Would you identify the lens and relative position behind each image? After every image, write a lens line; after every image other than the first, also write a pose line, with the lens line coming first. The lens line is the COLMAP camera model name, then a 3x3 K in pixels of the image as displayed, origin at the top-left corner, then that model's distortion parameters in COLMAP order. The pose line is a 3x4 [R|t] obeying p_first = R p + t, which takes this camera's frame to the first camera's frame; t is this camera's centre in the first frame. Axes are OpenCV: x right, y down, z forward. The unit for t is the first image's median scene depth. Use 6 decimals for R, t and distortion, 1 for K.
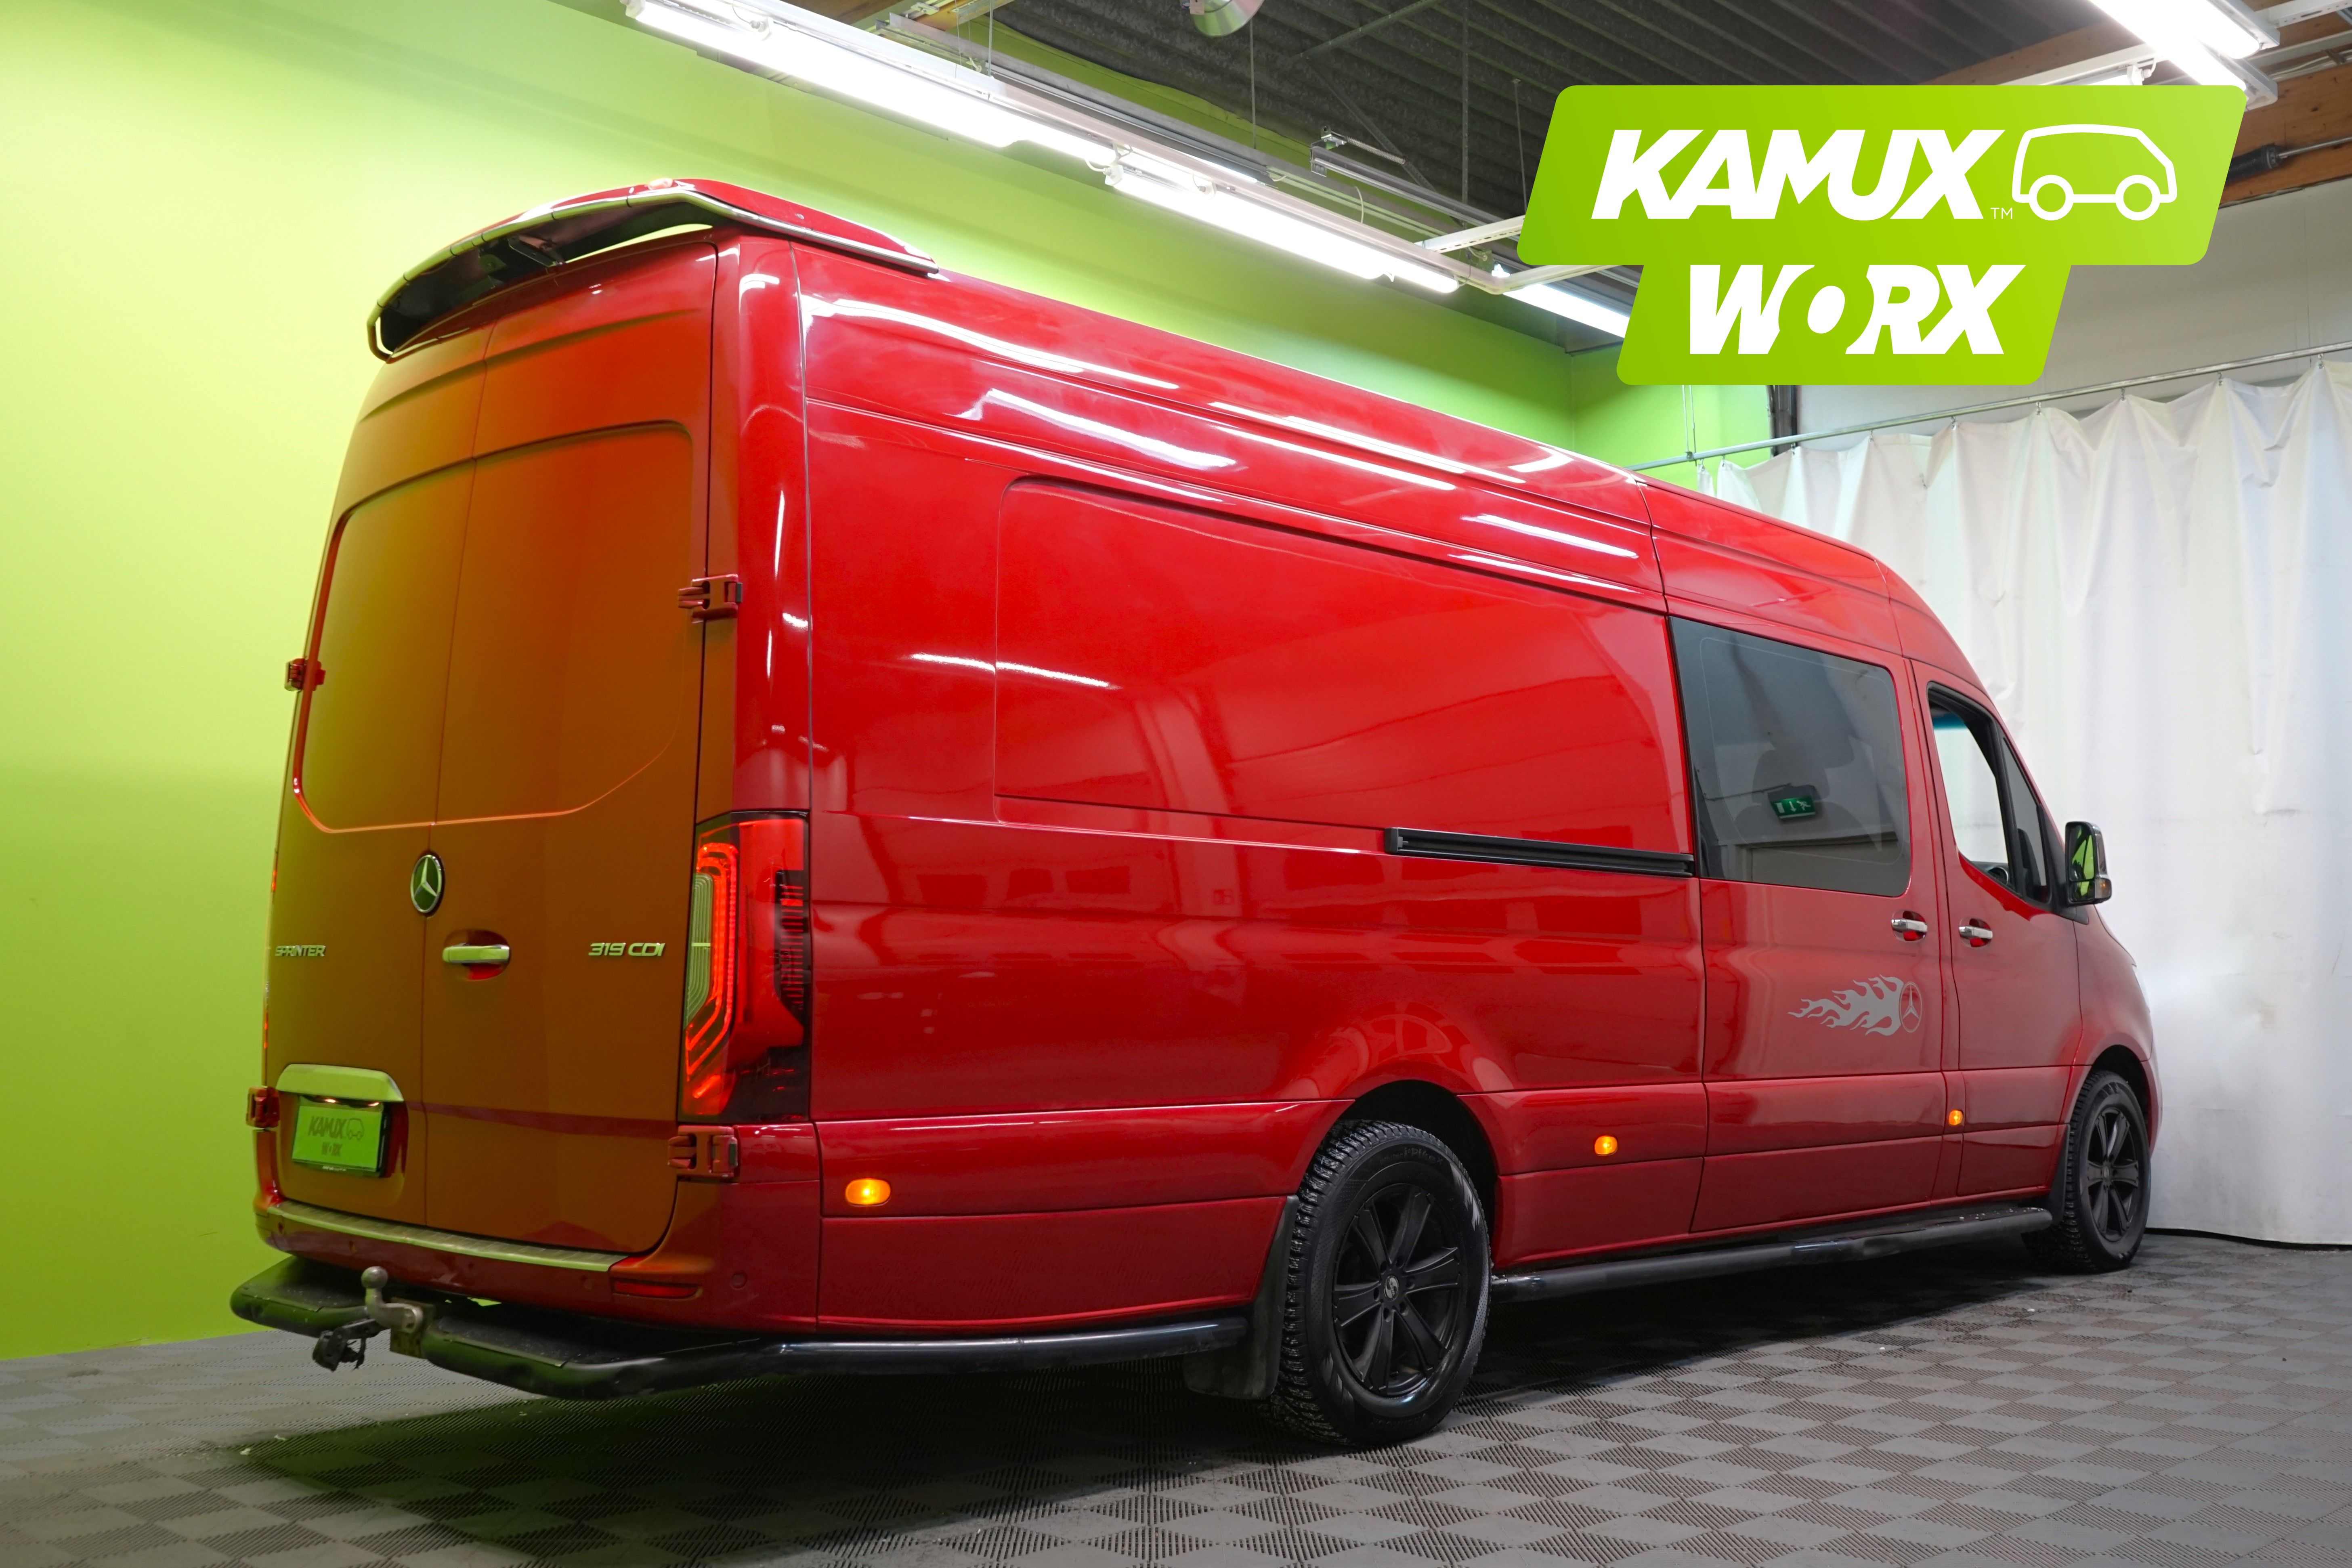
lens RADIAL K [[2281.9, 0, 1176.0], [0, 2281.9, 784.0], [0, 0, 1]] dist [0.002441, 0.000898]
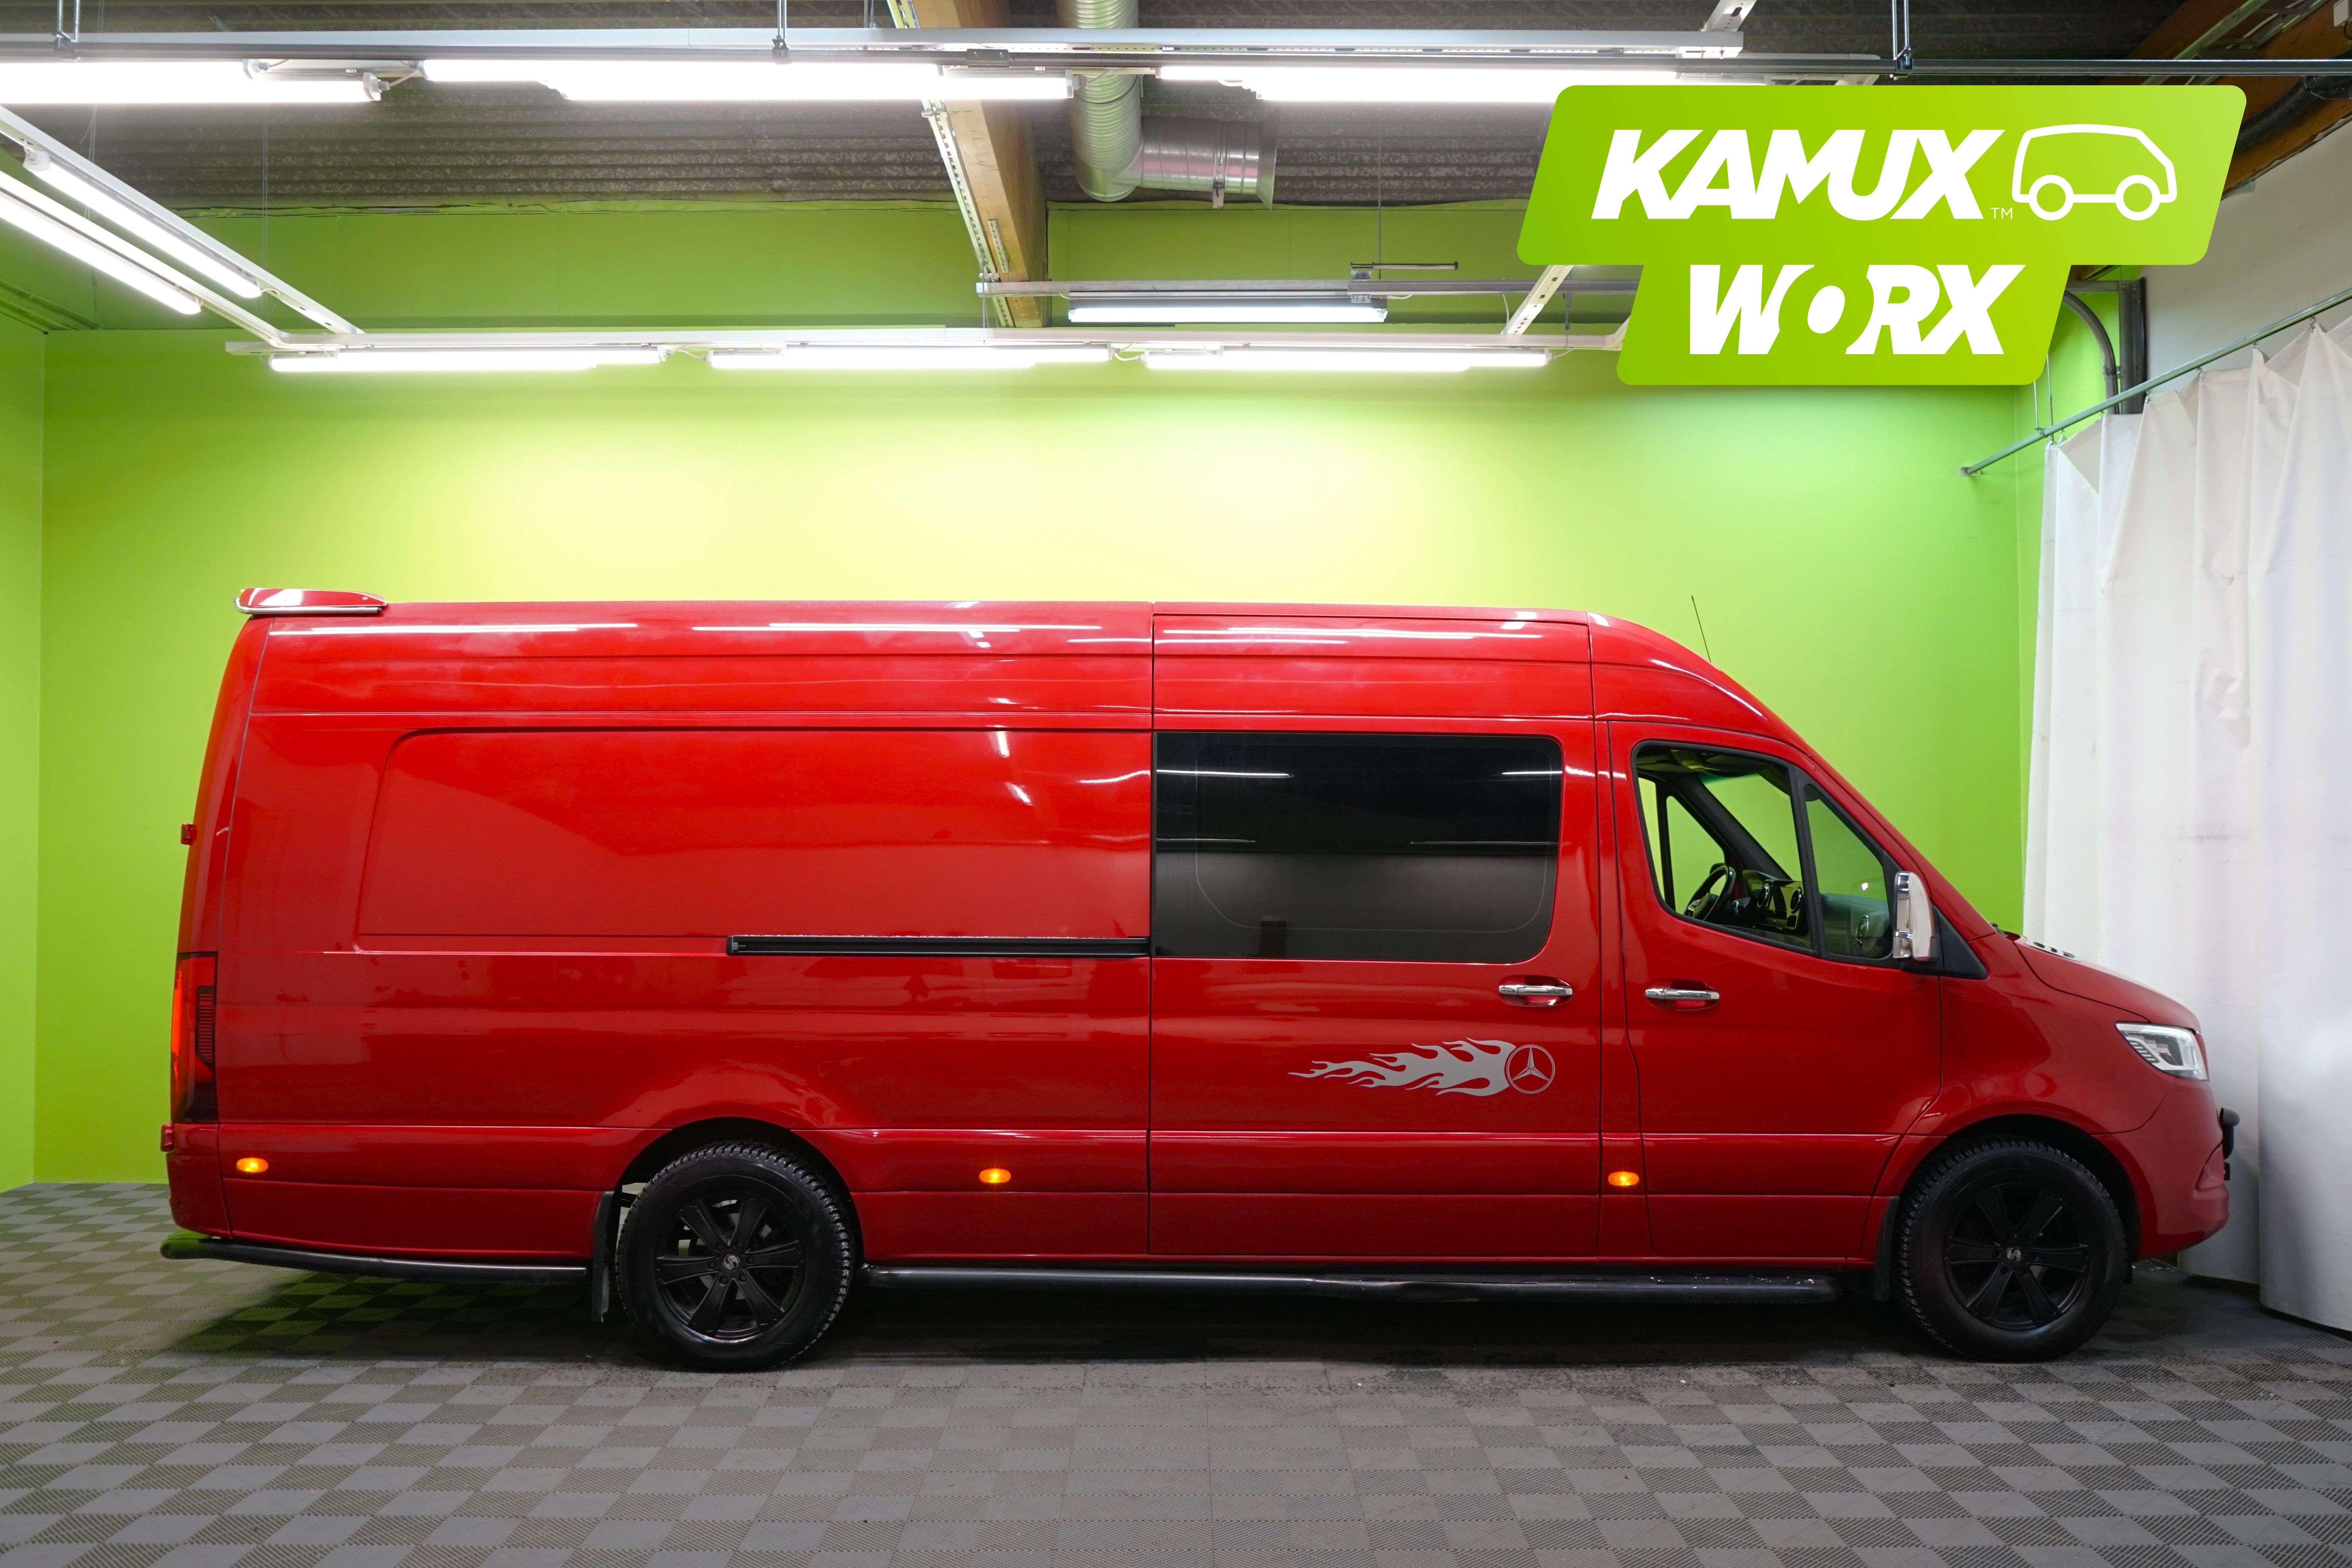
lens RADIAL K [[1857.9, 0, 1176.0], [0, 1857.9, 784.0], [0, 0, 1]] dist [0.000837, 0.001049]
pose [[0.701449, -0.021747, -0.712388, 0.842040], [0.061401, 0.997662, 0.030002, -0.069561], [0.710070, -0.064786, 0.701145, 0.311569]]
